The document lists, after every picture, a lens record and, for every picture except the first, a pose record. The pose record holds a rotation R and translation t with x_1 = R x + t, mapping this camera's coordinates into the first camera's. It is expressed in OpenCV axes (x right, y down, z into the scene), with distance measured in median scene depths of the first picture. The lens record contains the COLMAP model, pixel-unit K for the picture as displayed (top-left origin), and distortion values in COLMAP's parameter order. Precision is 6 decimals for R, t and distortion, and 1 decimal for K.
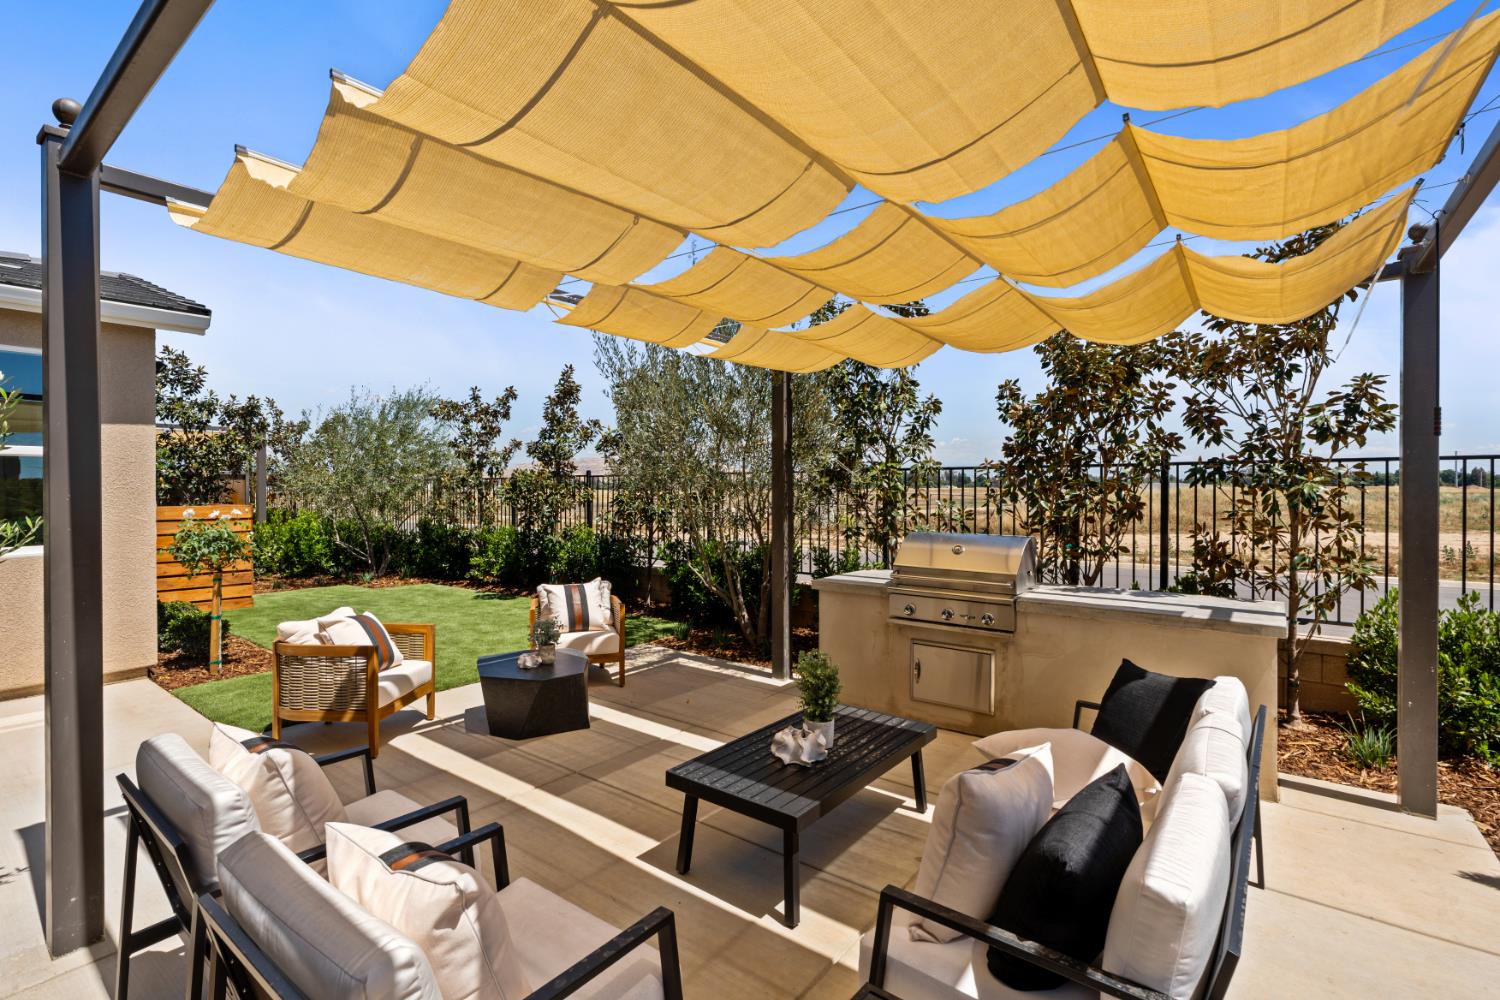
lens RADIAL K [[677.5, 0, 752.3], [0, 677.5, 487.3], [0, 0, 1]] dist [-0.002791, 0.000456]
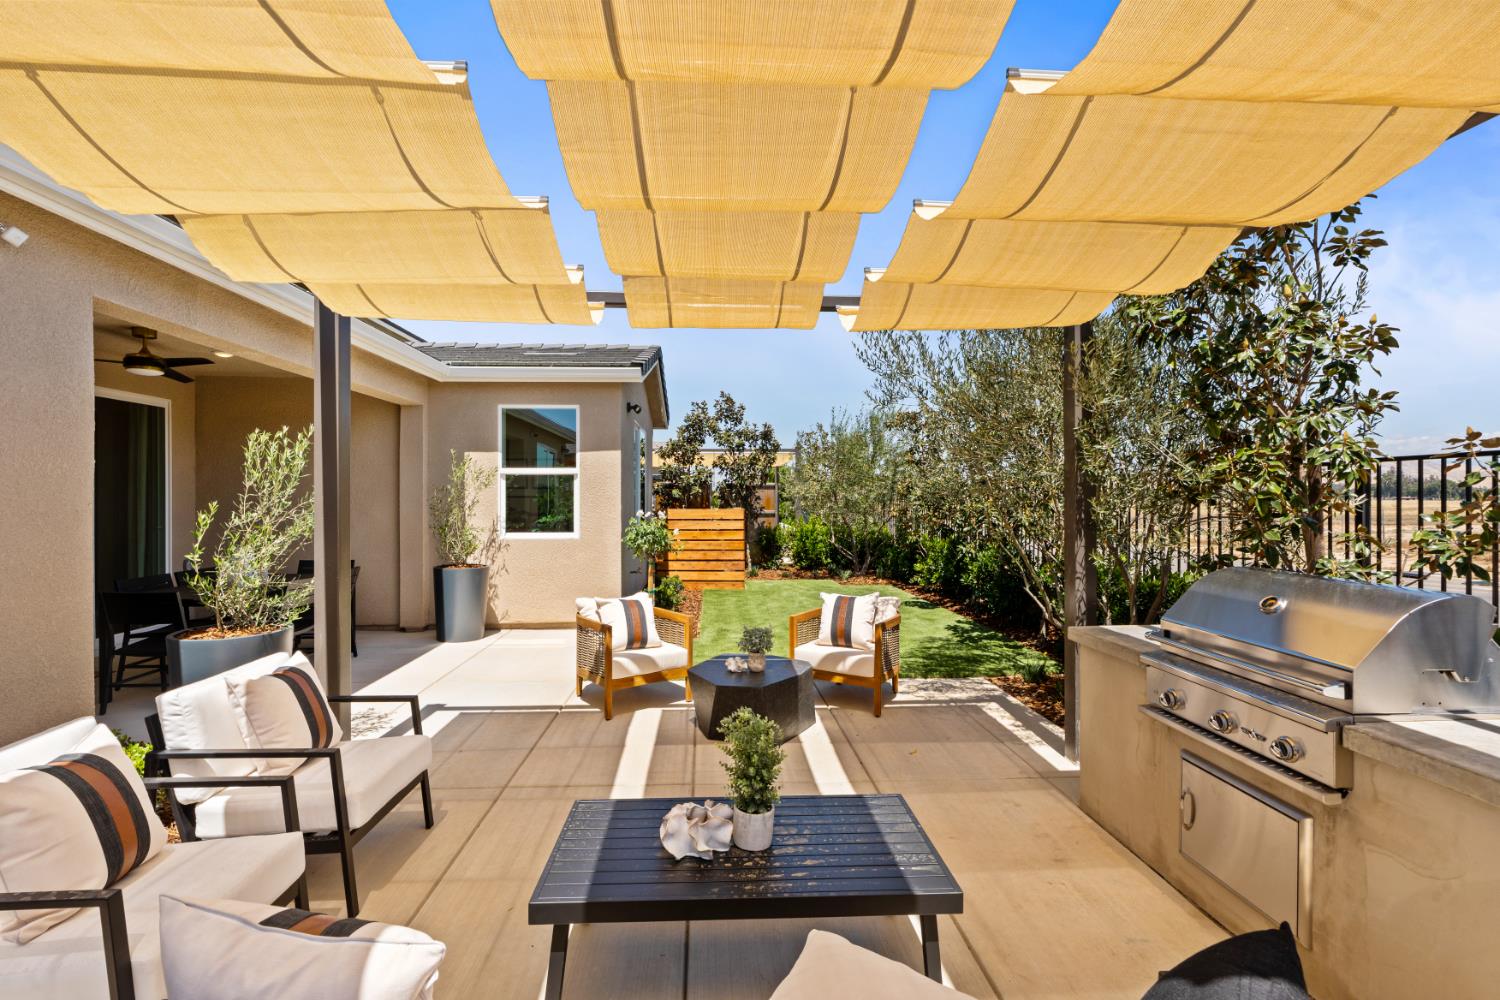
lens RADIAL K [[671.3, 0, 750.8], [0, 671.3, 494.4], [0, 0, 1]] dist [-0.002510, 0.000808]
pose [[0.660670, -0.004797, -0.750661, 0.372480], [0.003011, 0.999988, -0.003740, 0.005379], [0.750670, 0.000211, 0.660677, 0.302717]]
